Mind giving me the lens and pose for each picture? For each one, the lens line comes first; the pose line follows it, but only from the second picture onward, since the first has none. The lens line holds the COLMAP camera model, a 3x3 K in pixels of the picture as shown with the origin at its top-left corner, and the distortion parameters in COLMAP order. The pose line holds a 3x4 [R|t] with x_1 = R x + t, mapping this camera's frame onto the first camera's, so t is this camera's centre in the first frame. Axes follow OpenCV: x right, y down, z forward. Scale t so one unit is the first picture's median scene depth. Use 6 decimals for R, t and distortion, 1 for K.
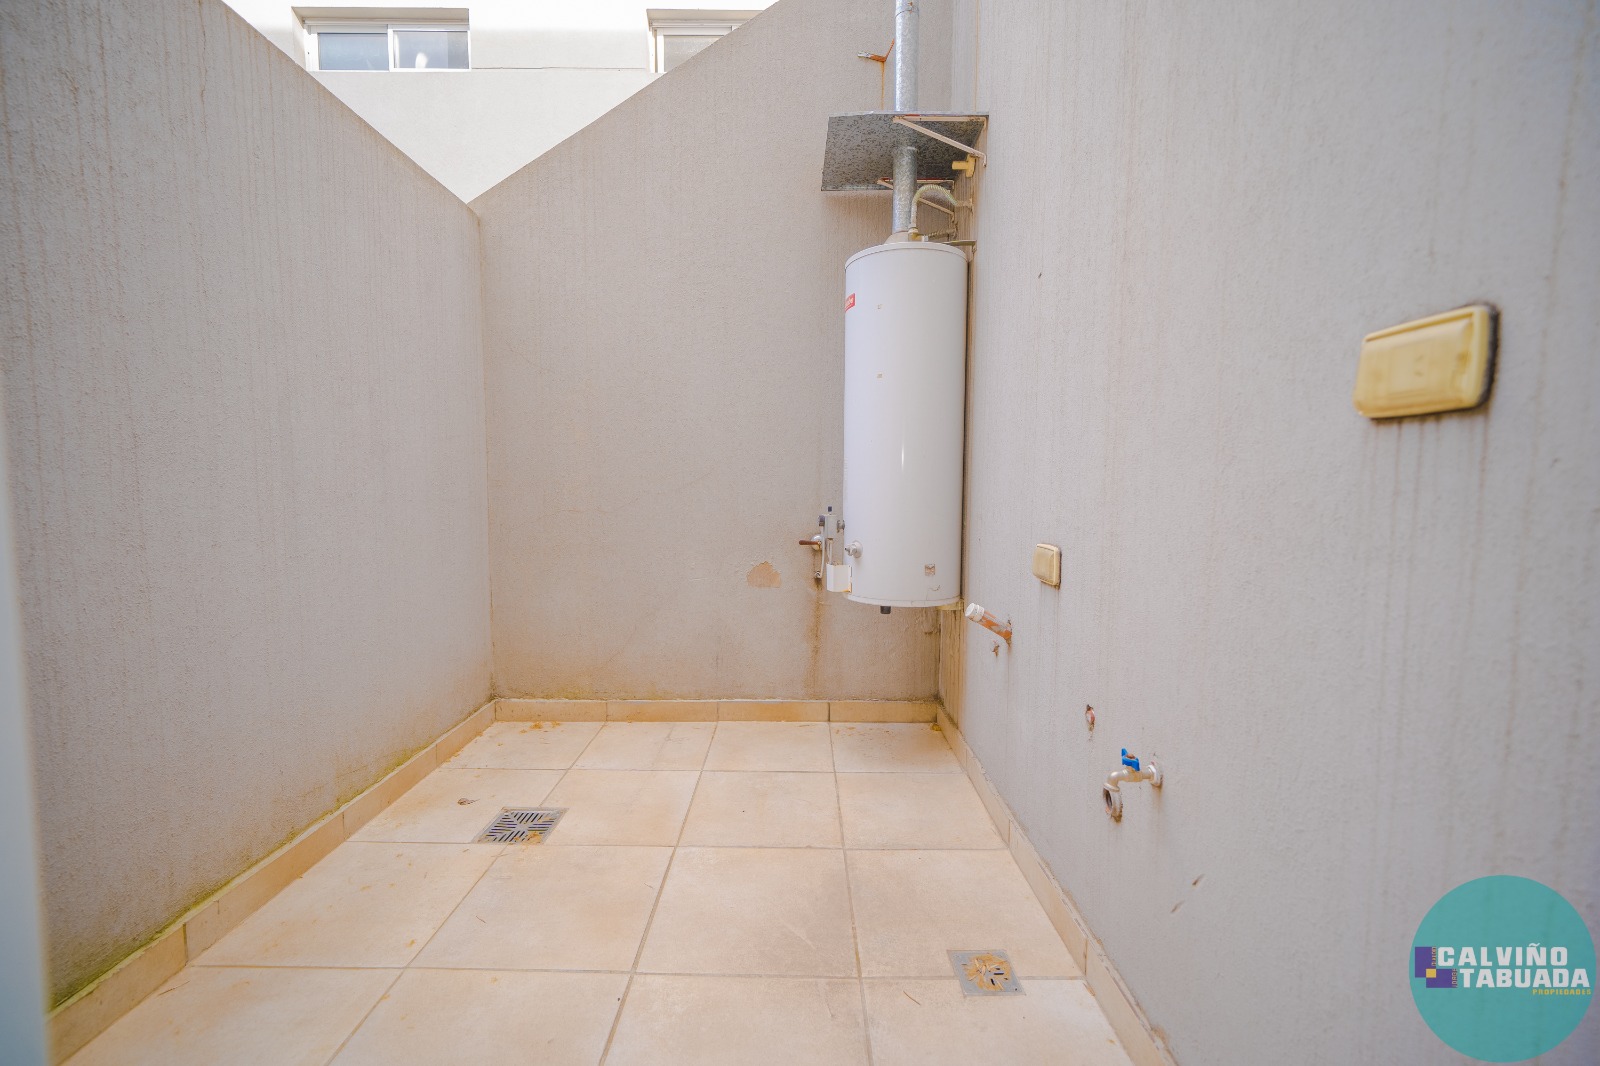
lens RADIAL K [[666.2, 0, 799.6], [0, 666.2, 545.7], [0, 0, 1]] dist [-0.003086, 0.002022]
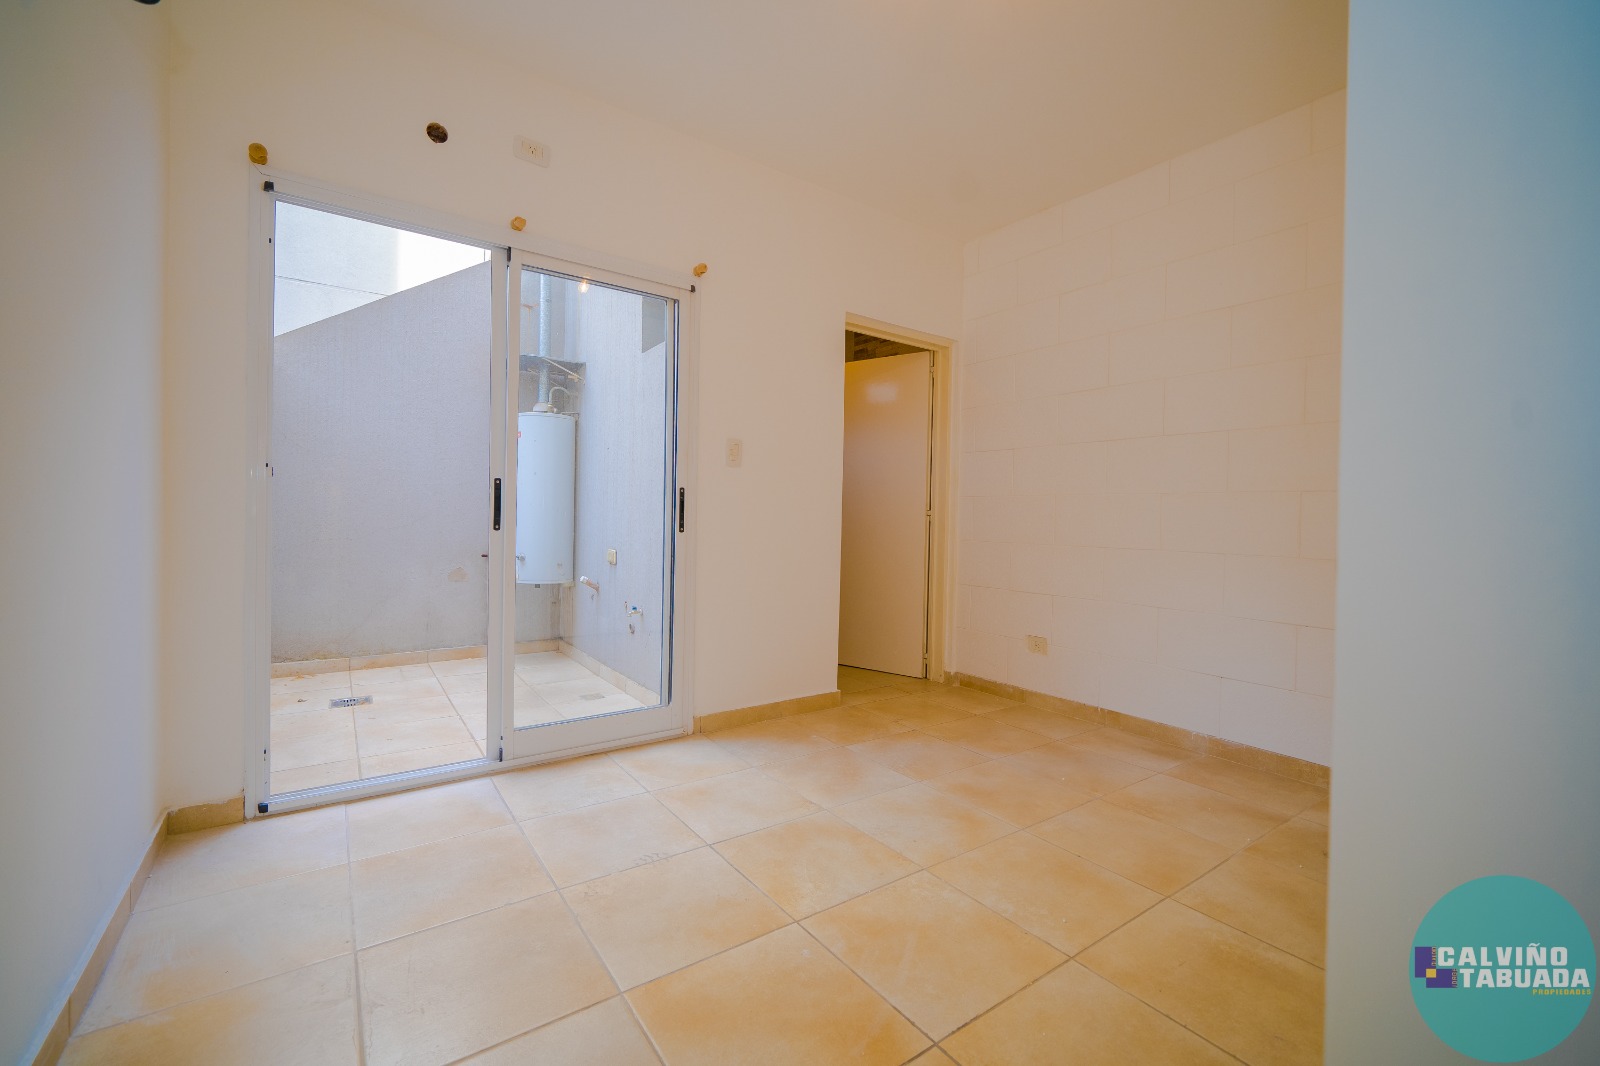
lens RADIAL K [[666.2, 0, 759.9], [0, 666.2, 534.4], [0, 0, 1]] dist [-0.003086, 0.002022]
pose [[0.844905, -0.005208, 0.534891, -0.351959], [0.033253, 0.998530, -0.042804, 0.043511], [-0.533882, 0.053952, 0.843836, -1.000962]]
